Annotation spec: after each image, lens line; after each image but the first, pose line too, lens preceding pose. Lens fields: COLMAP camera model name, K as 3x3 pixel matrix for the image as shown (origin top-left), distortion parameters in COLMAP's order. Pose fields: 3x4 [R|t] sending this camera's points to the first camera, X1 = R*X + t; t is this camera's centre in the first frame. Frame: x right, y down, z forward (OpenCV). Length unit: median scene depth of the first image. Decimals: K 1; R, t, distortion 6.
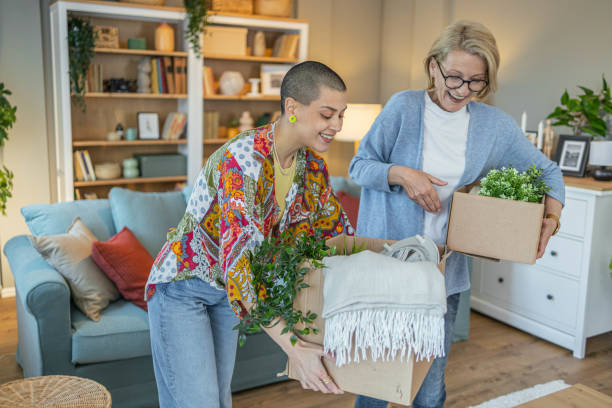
lens RADIAL K [[621.2, 0, 304.8], [0, 621.2, 197.2], [0, 0, 1]] dist [-0.005306, 0.051408]
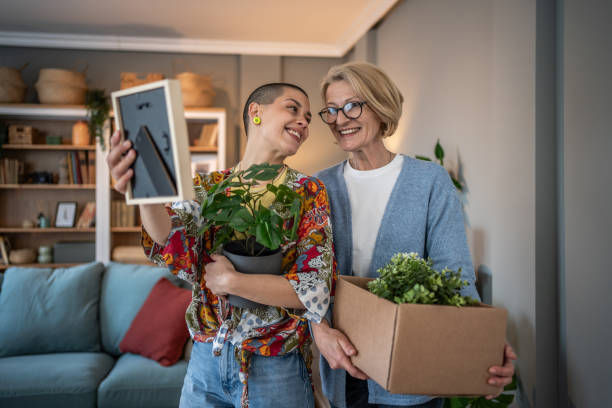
lens RADIAL K [[621.2, 0, 304.8], [0, 621.2, 197.2], [0, 0, 1]] dist [-0.005306, 0.051408]
pose [[0.927832, -0.023310, -0.372269, 0.579379], [-0.041329, 0.985475, -0.164715, 0.015334], [0.370702, 0.168214, 0.913392, 0.191379]]
